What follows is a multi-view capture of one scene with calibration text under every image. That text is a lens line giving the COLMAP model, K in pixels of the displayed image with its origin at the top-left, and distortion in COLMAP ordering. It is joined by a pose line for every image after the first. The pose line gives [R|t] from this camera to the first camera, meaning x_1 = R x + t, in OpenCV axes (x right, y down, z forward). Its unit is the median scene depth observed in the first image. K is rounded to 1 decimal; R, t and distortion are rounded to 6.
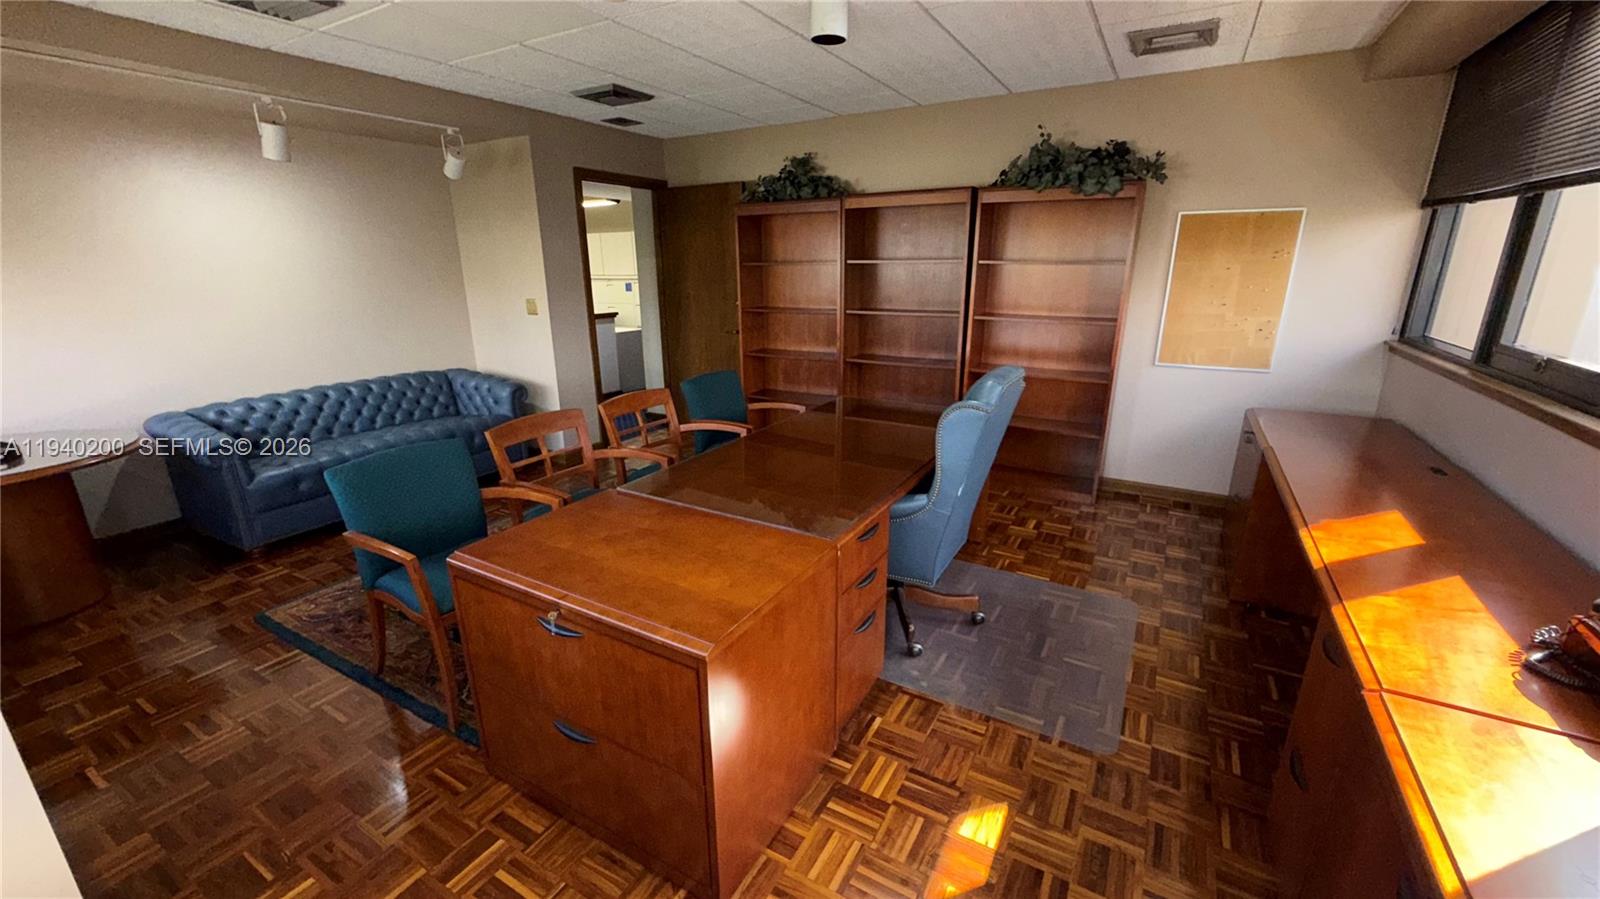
lens RADIAL K [[636.5, 0, 798.6], [0, 636.5, 448.4], [0, 0, 1]] dist [-0.000600, -0.000345]
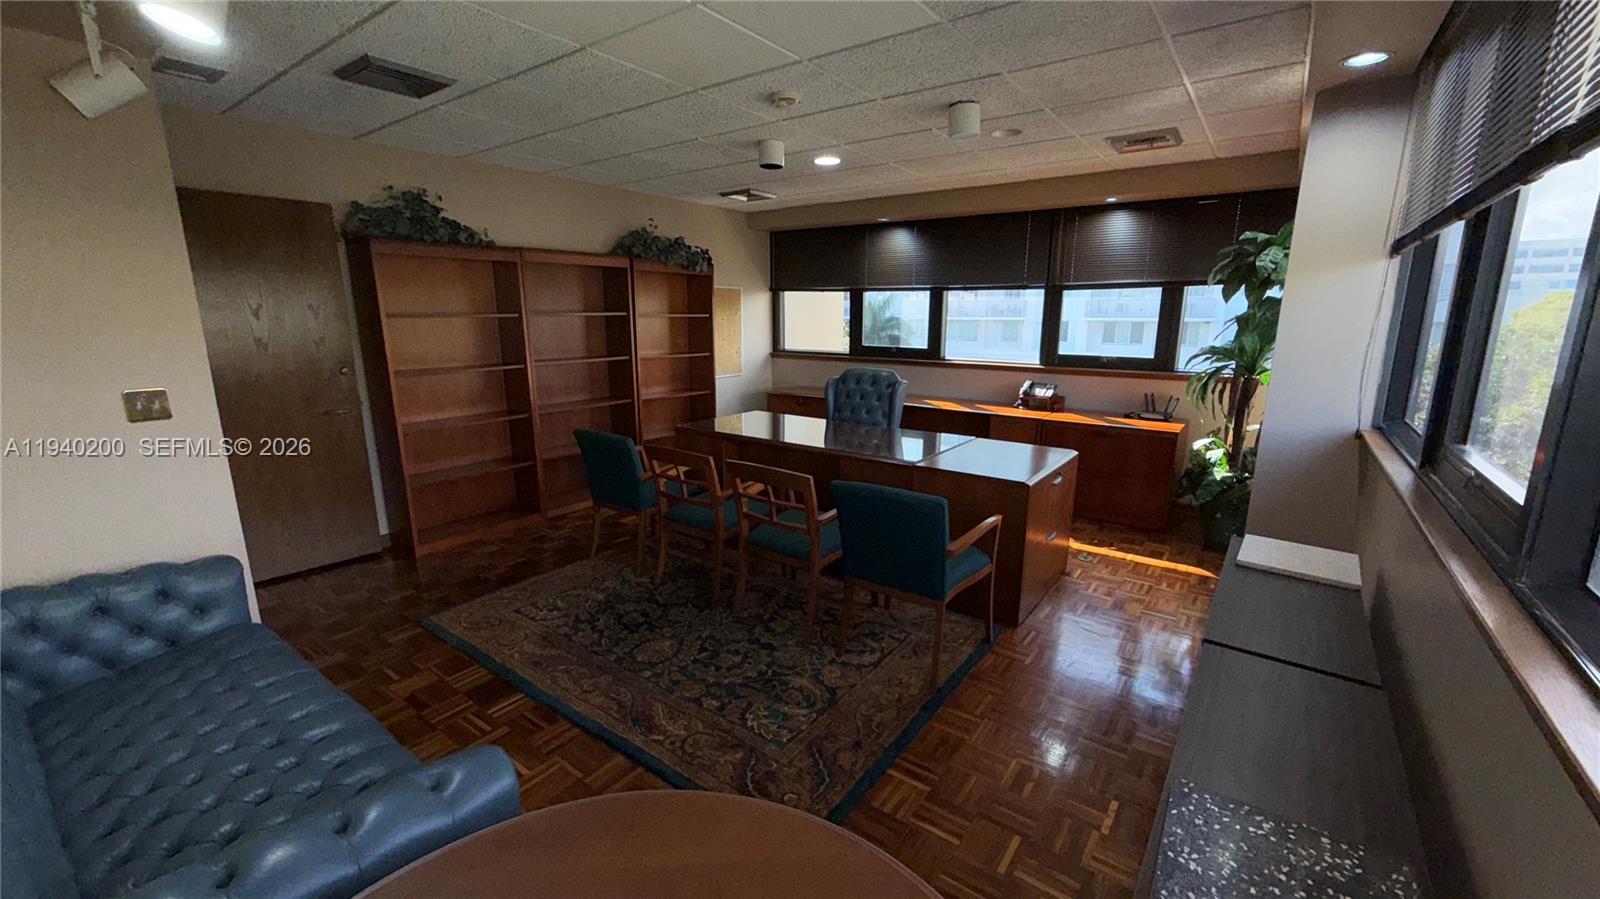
lens RADIAL K [[636.5, 0, 797.6], [0, 636.5, 450.6], [0, 0, 1]] dist [-0.000600, -0.000345]
pose [[0.130701, -0.201965, 0.970632, -0.844426], [0.281265, 0.946359, 0.159040, -0.132886], [-0.950688, 0.252219, 0.180496, 0.474148]]
